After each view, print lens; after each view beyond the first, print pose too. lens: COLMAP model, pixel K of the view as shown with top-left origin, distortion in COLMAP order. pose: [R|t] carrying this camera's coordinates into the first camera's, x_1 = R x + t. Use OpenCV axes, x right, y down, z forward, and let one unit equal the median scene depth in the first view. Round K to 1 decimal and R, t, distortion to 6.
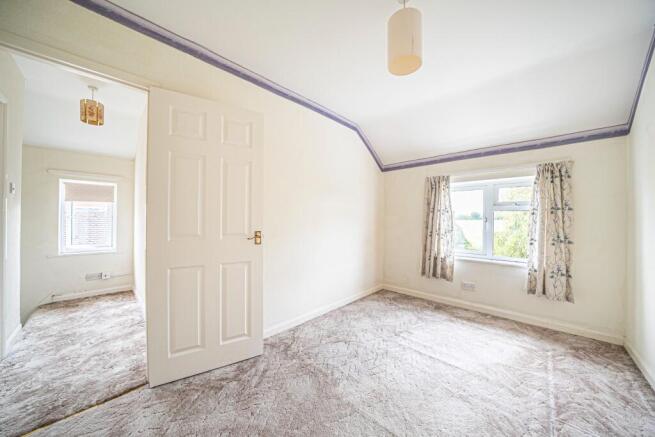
lens RADIAL K [[227.2, 0, 327.5], [0, 227.2, 218.5], [0, 0, 1]] dist [-0.016157, 0.000031]
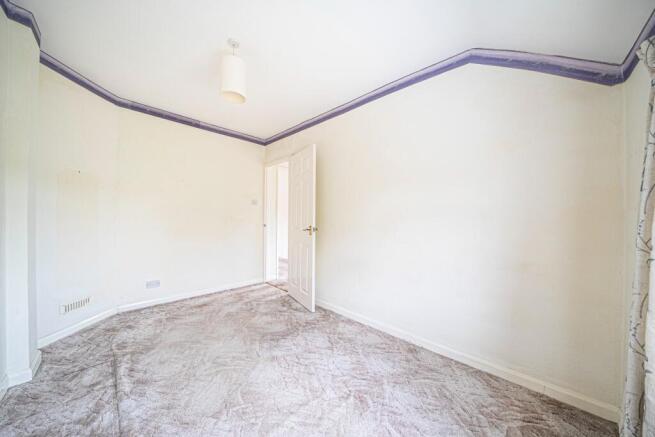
lens RADIAL K [[227.2, 0, 327.5], [0, 227.2, 218.5], [0, 0, 1]] dist [-0.016157, 0.000031]
pose [[-0.020632, -0.004137, -0.999779, 1.199136], [-0.005992, 0.999974, -0.004014, 0.006820], [0.999769, 0.005907, -0.020656, 1.160081]]
